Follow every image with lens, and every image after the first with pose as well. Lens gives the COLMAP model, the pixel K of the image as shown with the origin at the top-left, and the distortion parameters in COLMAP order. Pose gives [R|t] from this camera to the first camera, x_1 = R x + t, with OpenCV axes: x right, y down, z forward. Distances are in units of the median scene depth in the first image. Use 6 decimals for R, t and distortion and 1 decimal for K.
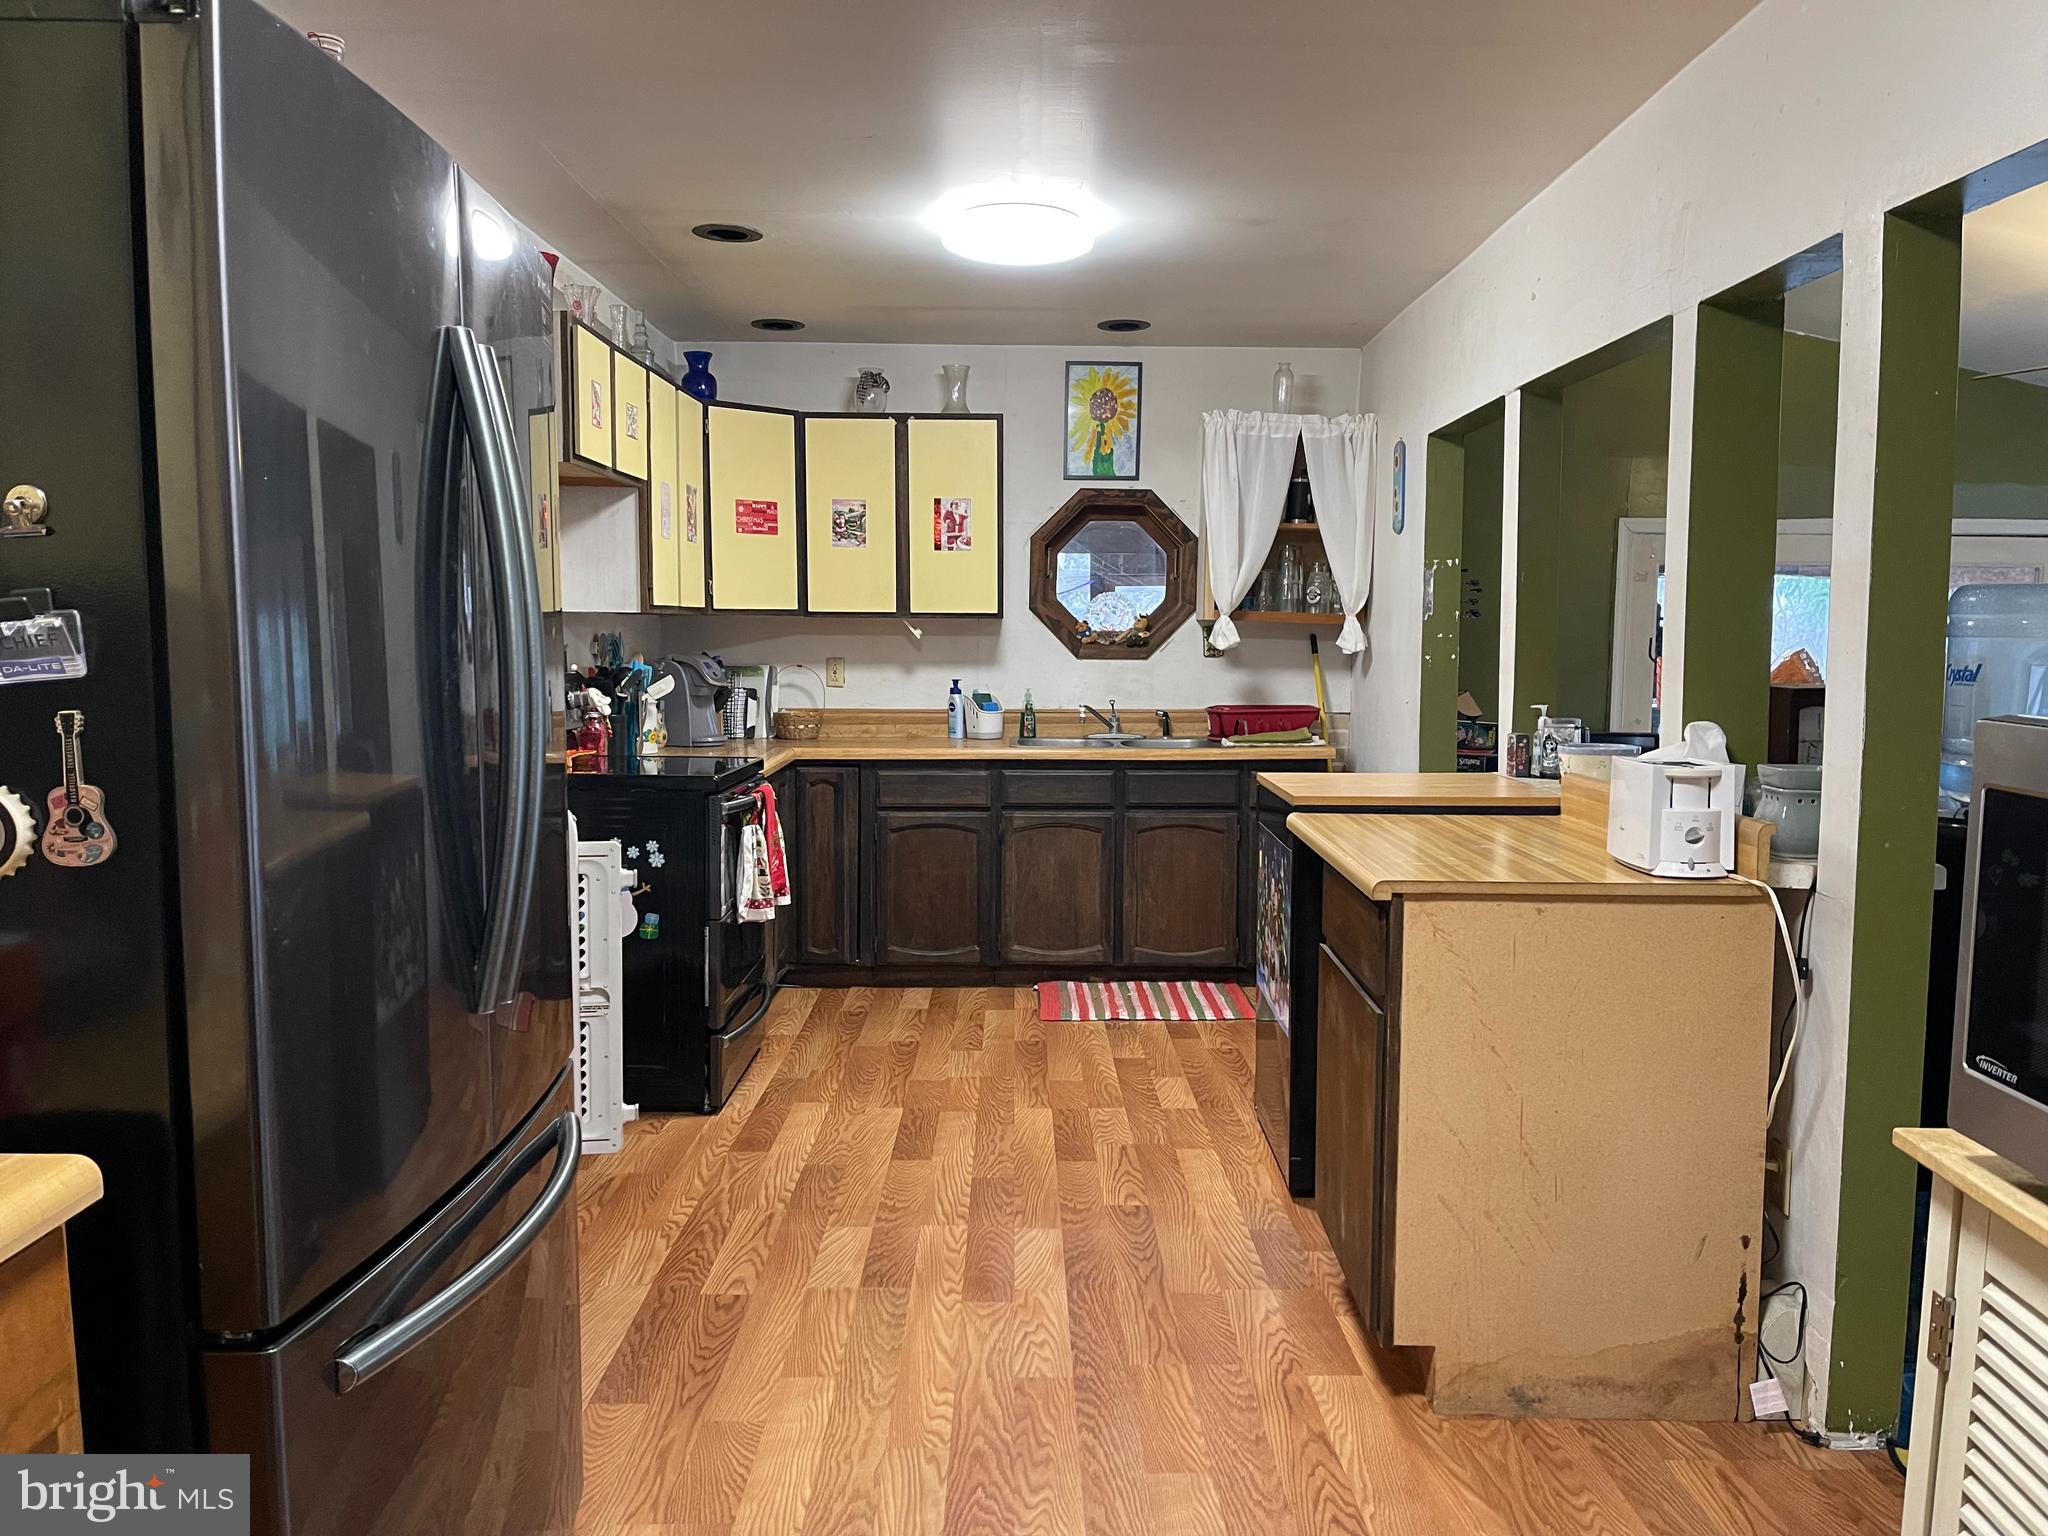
lens RADIAL K [[1543.4, 0, 1022.8], [0, 1543.4, 781.8], [0, 0, 1]] dist [0.077459, -0.096008]
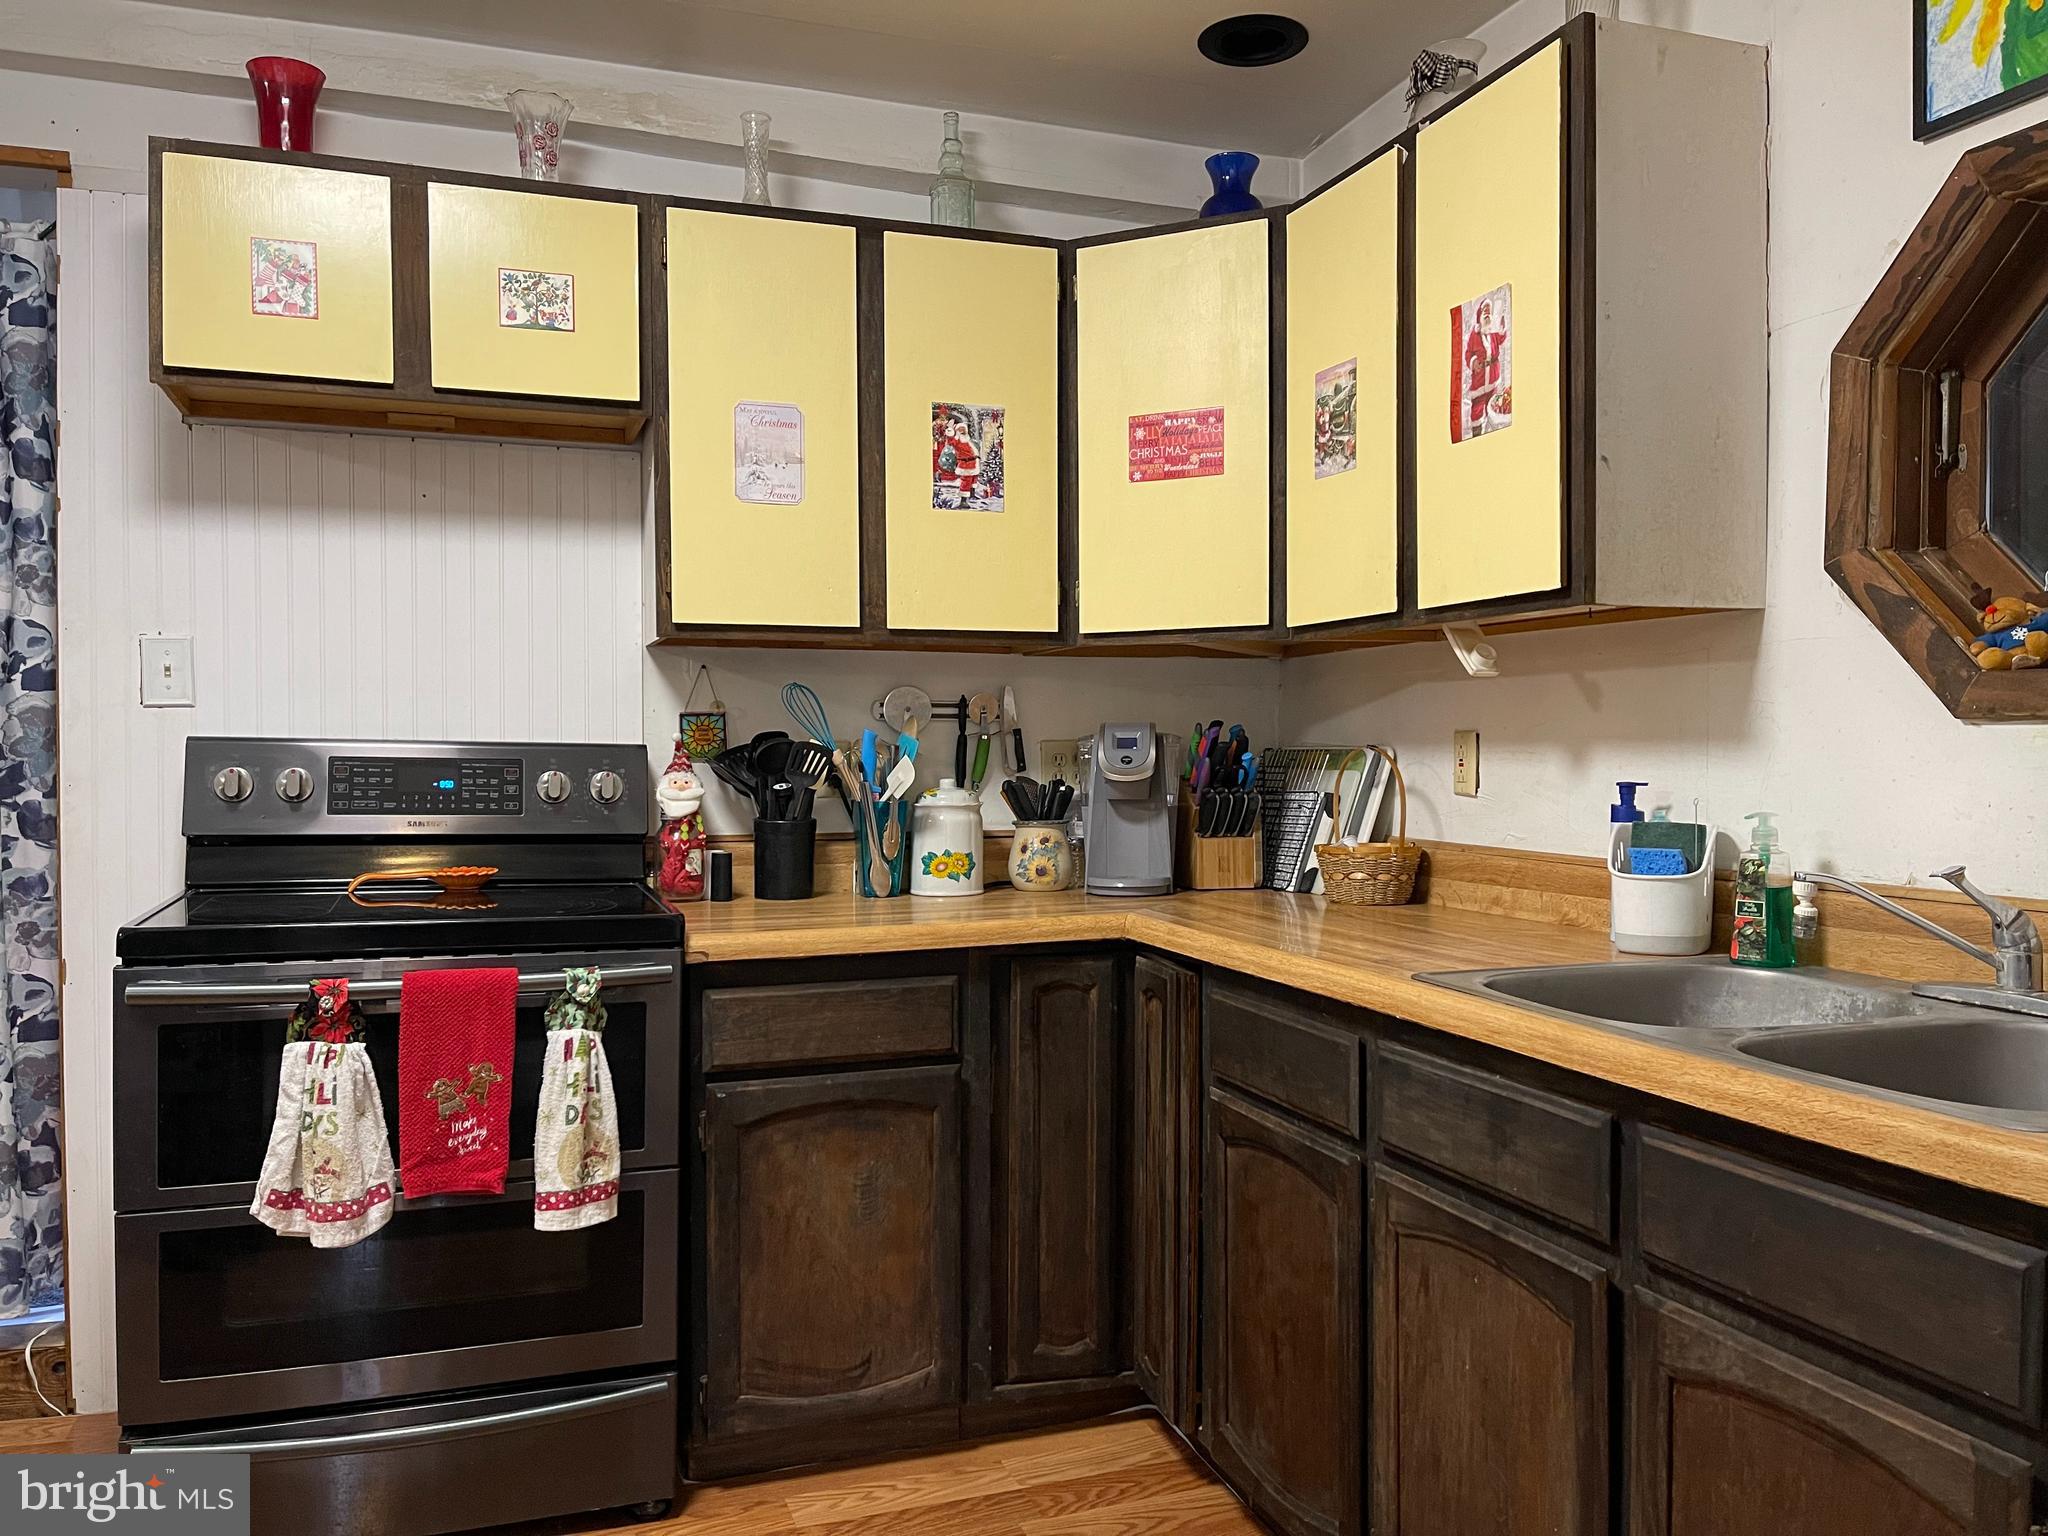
lens RADIAL K [[1543.4, 0, 1030.1], [0, 1543.4, 765.6], [0, 0, 1]] dist [0.077459, -0.096008]
pose [[0.334770, 0.007453, -0.942270, 0.274303], [-0.092226, 0.995427, -0.024892, -0.050405], [0.937776, 0.095234, 0.333927, 0.780100]]
